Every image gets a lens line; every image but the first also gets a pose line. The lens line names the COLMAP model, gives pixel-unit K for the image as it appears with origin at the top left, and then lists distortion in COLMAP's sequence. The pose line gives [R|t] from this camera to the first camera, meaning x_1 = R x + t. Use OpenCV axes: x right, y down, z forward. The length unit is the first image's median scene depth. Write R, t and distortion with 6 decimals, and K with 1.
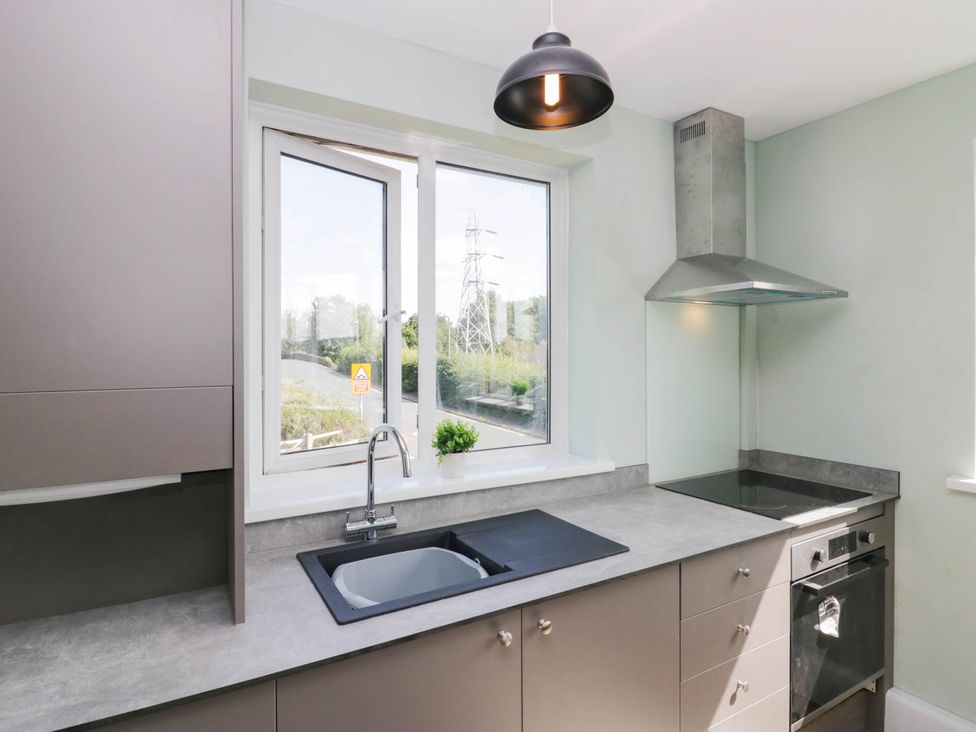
lens RADIAL K [[548.3, 0, 492.1], [0, 548.3, 358.0], [0, 0, 1]] dist [-0.002404, -0.002623]
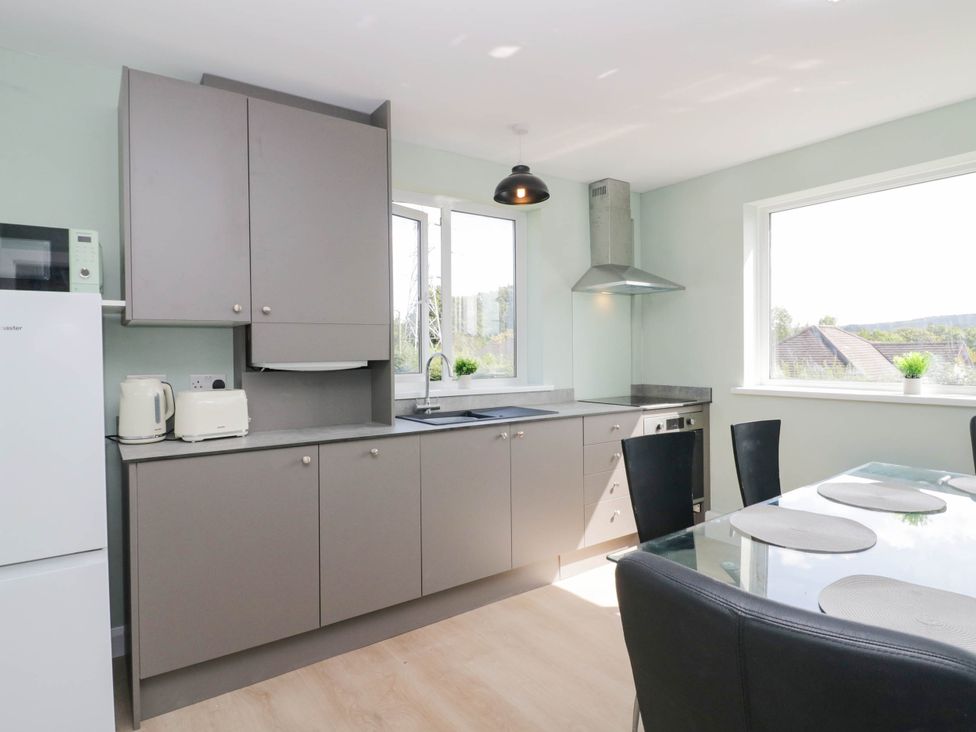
lens RADIAL K [[566.6, 0, 489.2], [0, 566.6, 357.7], [0, 0, 1]] dist [0.002727, -0.015982]
pose [[0.996188, -0.005768, 0.087036, -0.139171], [0.005365, 0.999974, 0.004856, 0.097825], [-0.087062, -0.004370, 0.996193, -0.784762]]
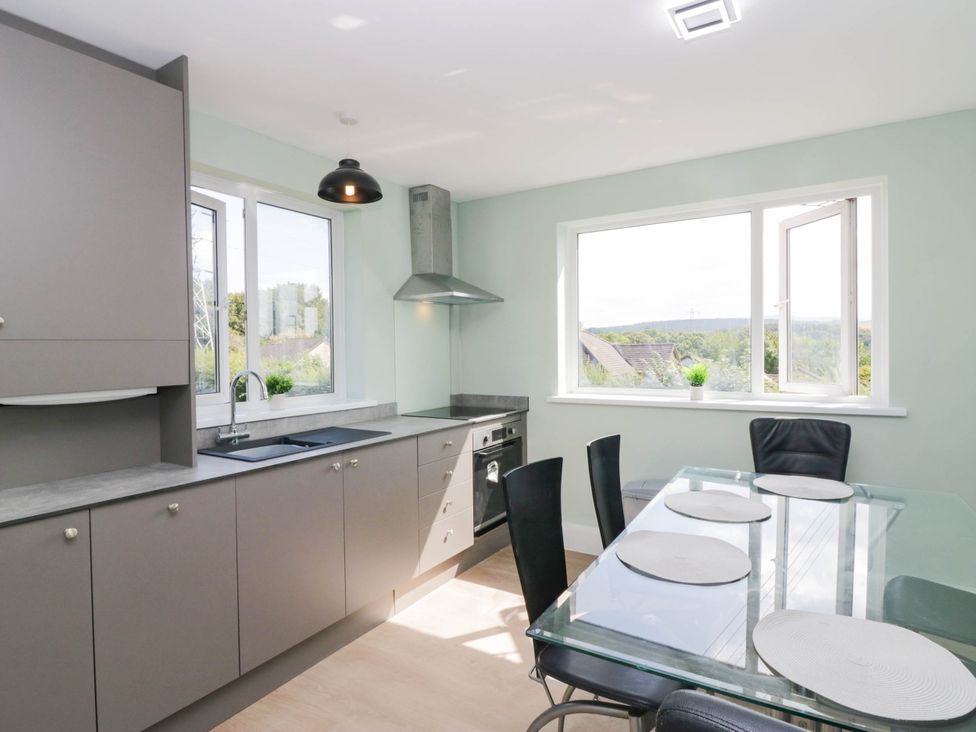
lens RADIAL K [[548.3, 0, 492.1], [0, 548.3, 358.0], [0, 0, 1]] dist [-0.002404, -0.002623]
pose [[0.888044, -0.014765, 0.459520, -0.221631], [0.011326, 0.999883, 0.010239, 0.055945], [-0.459618, -0.003889, 0.888108, -0.603727]]
